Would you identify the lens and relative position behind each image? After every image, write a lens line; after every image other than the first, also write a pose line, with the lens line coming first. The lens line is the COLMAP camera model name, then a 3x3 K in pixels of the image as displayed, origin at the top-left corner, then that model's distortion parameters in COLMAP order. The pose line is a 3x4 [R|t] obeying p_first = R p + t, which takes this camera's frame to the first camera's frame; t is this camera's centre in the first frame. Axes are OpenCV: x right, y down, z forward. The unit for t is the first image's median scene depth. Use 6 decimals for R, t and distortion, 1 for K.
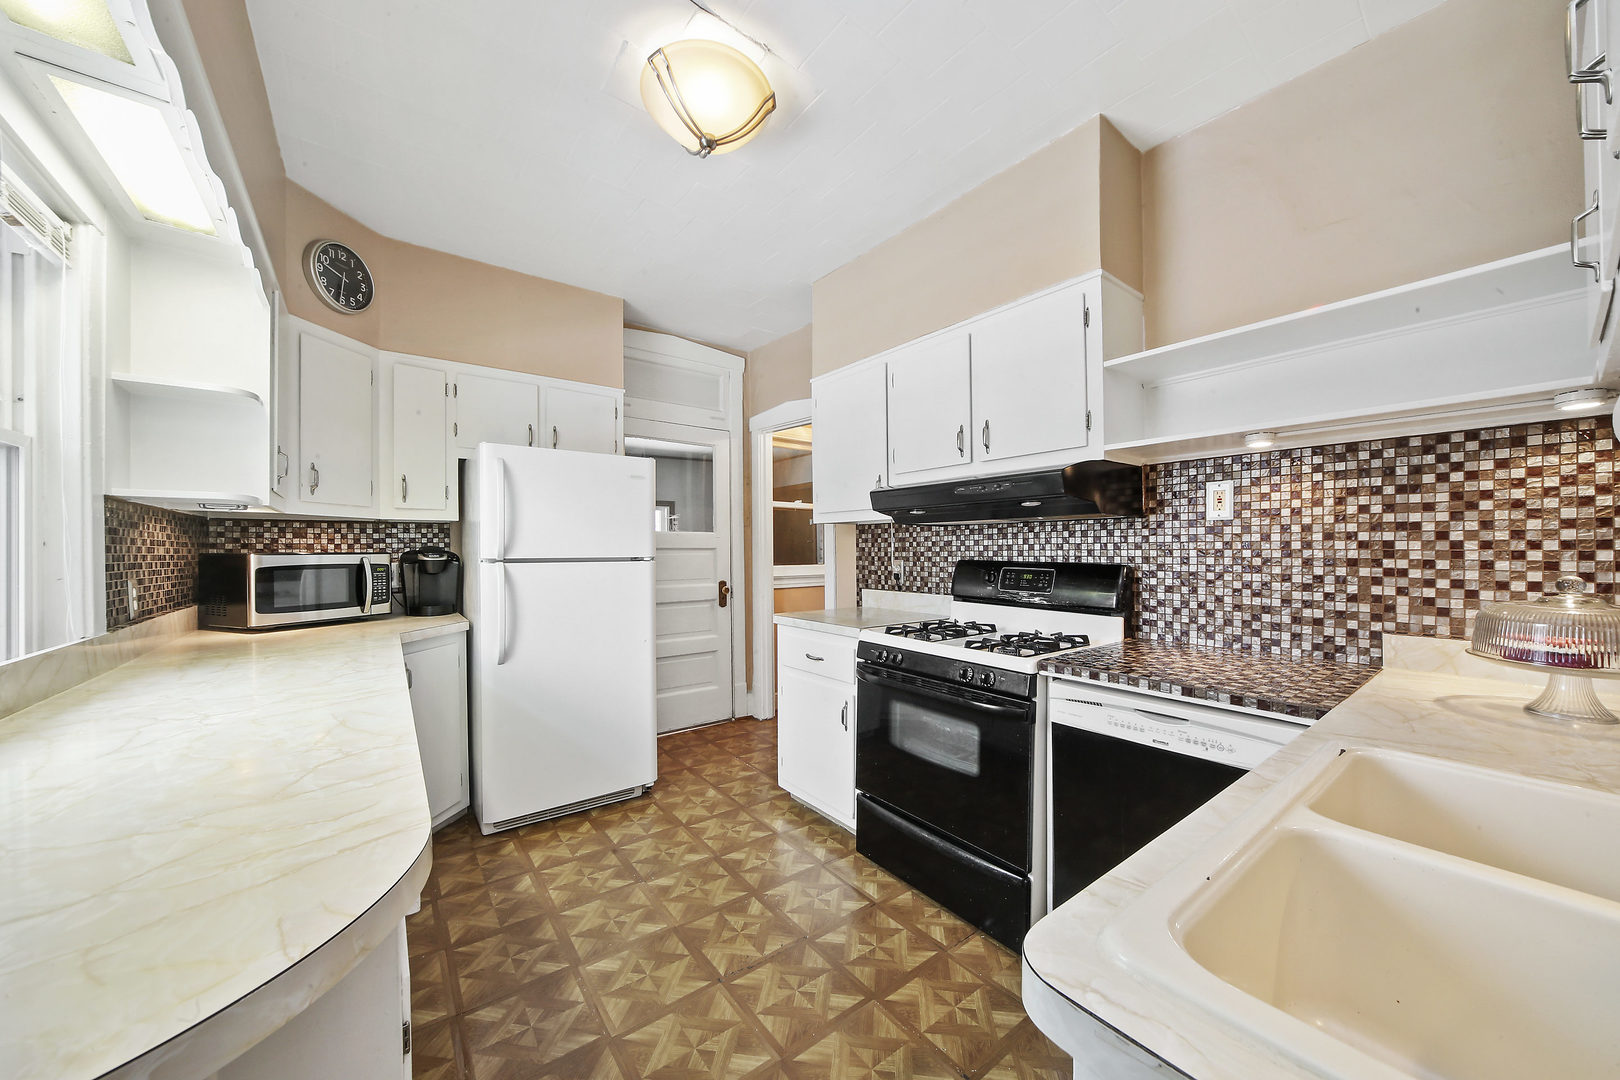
lens RADIAL K [[566.3, 0, 811.1], [0, 566.3, 561.5], [0, 0, 1]] dist [-0.007916, 0.000390]
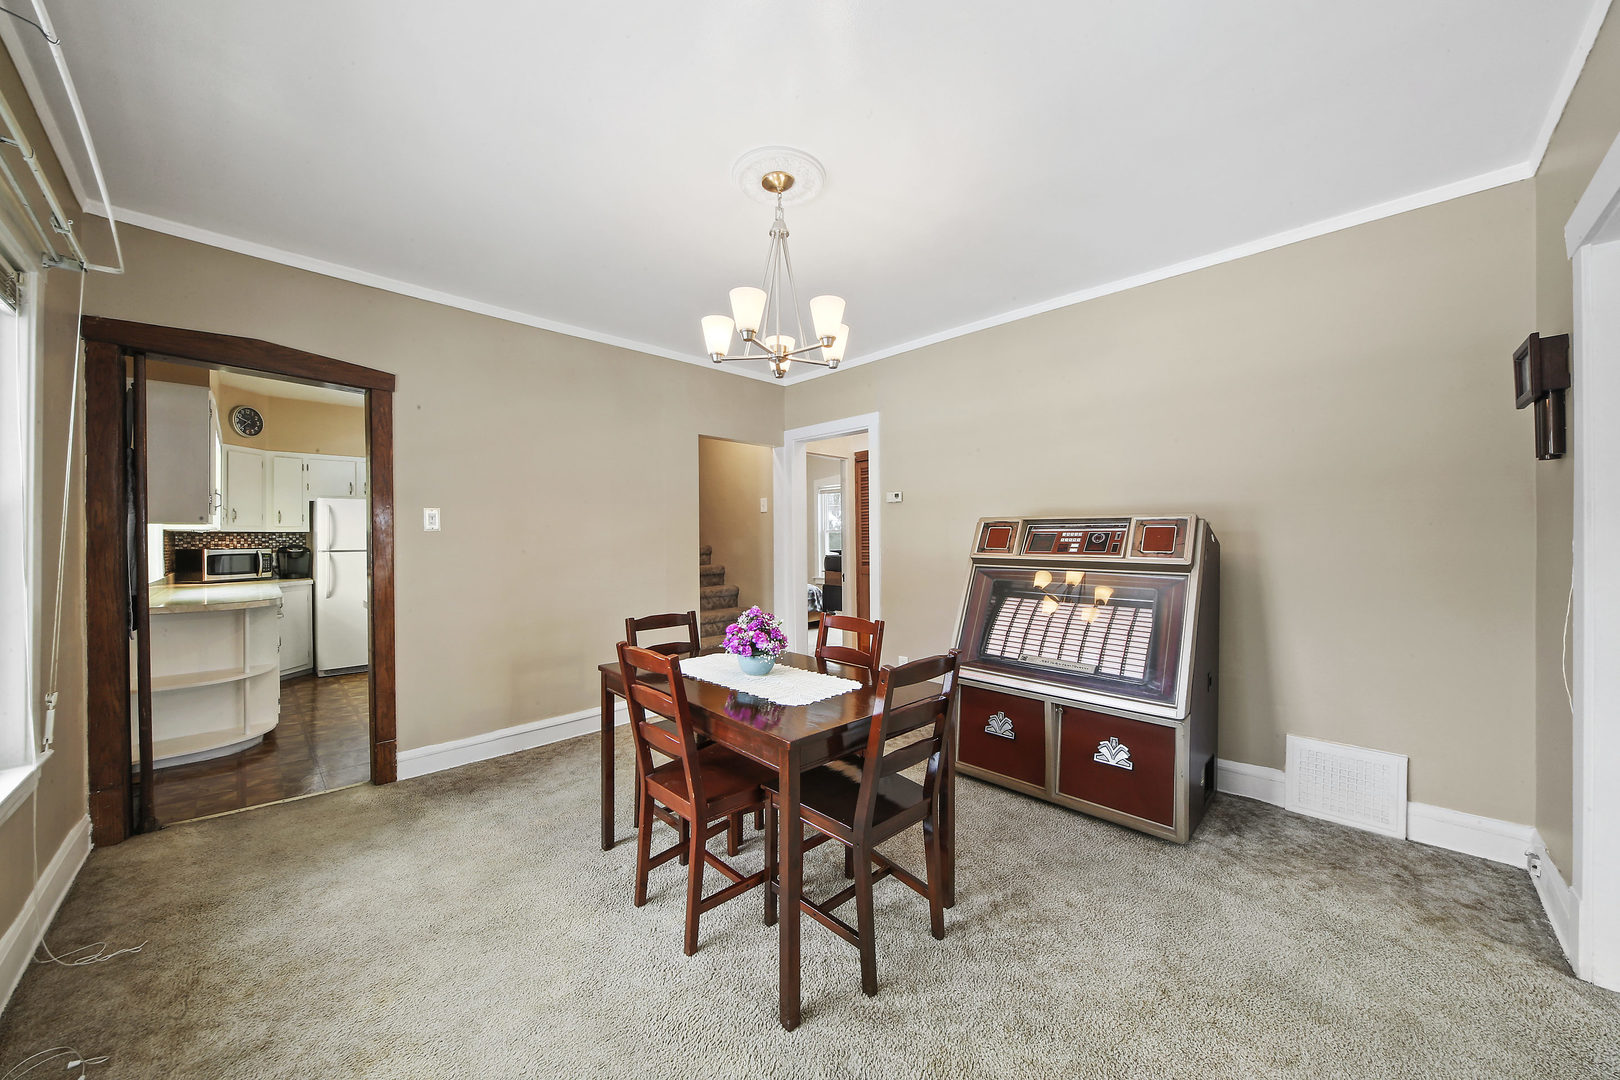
lens RADIAL K [[566.3, 0, 824.8], [0, 566.3, 537.9], [0, 0, 1]] dist [-0.007916, 0.000390]
pose [[0.989788, -0.010526, 0.142161, 0.971792], [0.013283, 0.999741, -0.018457, 0.012319], [-0.141930, 0.020156, 0.989671, -1.333708]]
